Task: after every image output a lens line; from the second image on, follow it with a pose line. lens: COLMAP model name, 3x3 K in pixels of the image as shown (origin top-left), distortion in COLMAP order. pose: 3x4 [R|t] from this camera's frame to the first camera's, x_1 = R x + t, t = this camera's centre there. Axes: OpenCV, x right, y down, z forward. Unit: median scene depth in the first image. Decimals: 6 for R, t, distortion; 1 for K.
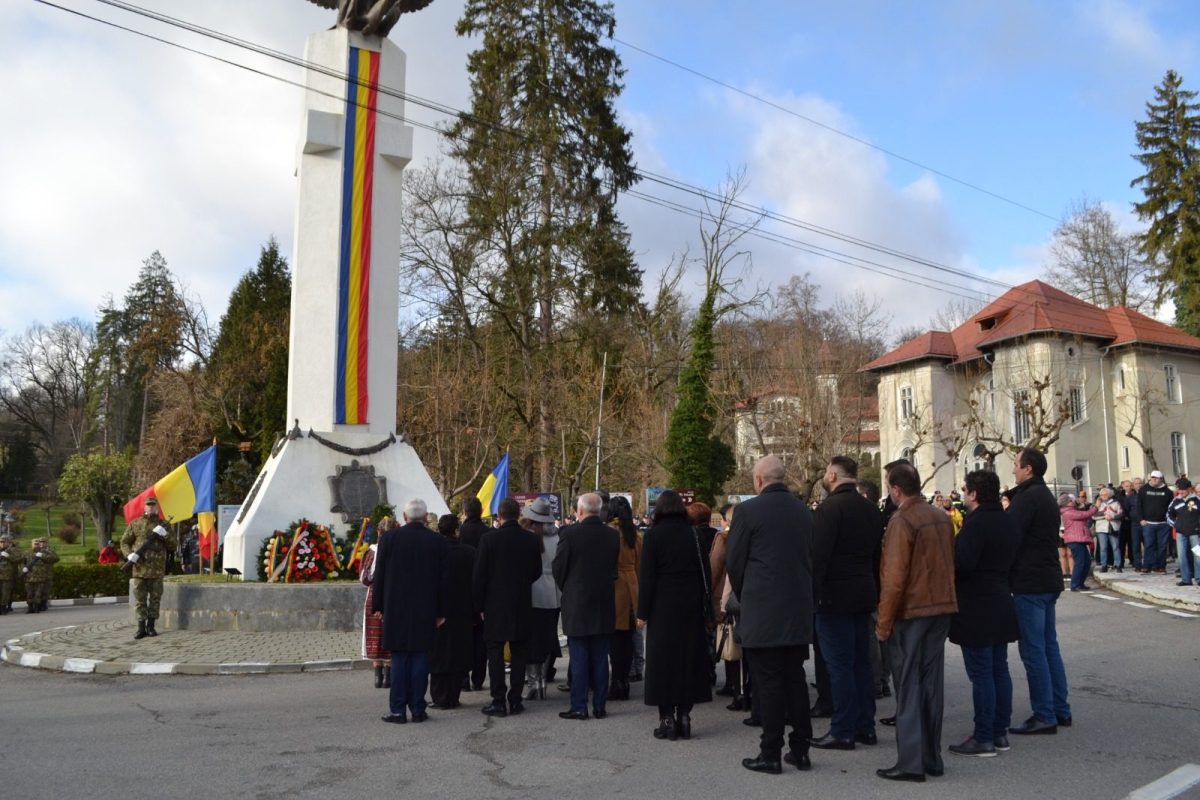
lens RADIAL K [[1009.3, 0, 619.3], [0, 1009.3, 402.9], [0, 0, 1]] dist [-0.094251, 0.009131]
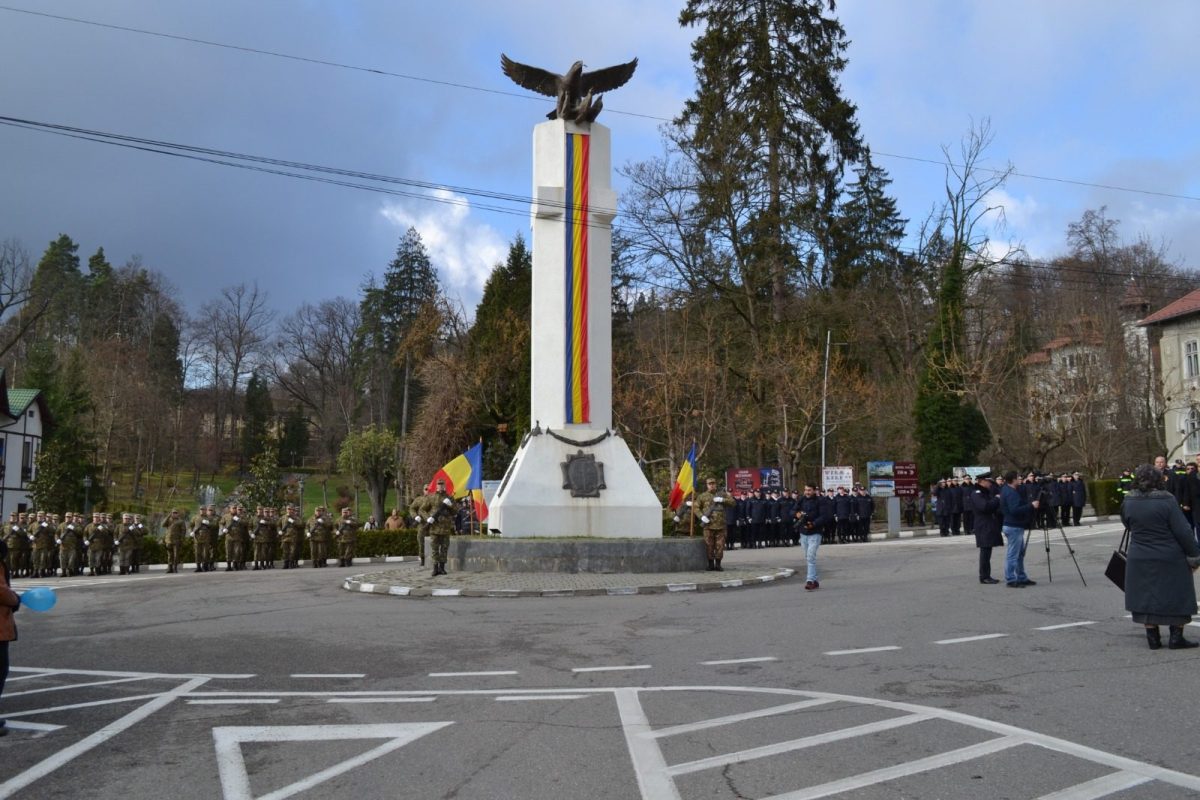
lens RADIAL K [[1086.6, 0, 547.8], [0, 1086.6, 358.4], [0, 0, 1]] dist [-0.140925, 0.001107]
pose [[0.949873, -0.032998, -0.310890, 0.052002], [0.031008, 0.999455, -0.011340, -0.017399], [0.311095, 0.001132, 0.950378, -0.136200]]
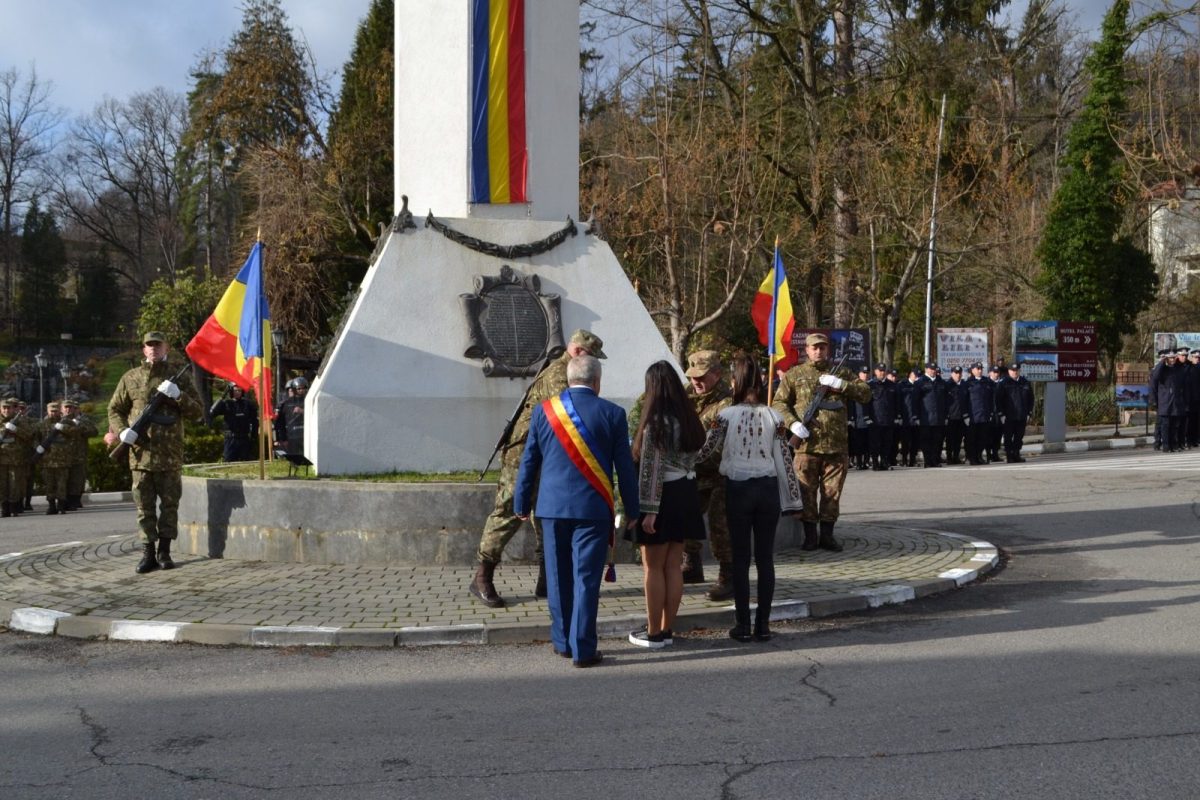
lens RADIAL K [[1504.2, 0, 577.5], [0, 1504.2, 429.9], [0, 0, 1]] dist [-0.022640, 0.003564]
pose [[0.969882, 0.014327, -0.243152, -0.005250], [0.023084, 0.988369, 0.150313, 0.007327], [0.242478, -0.151399, 0.958271, 0.060329]]
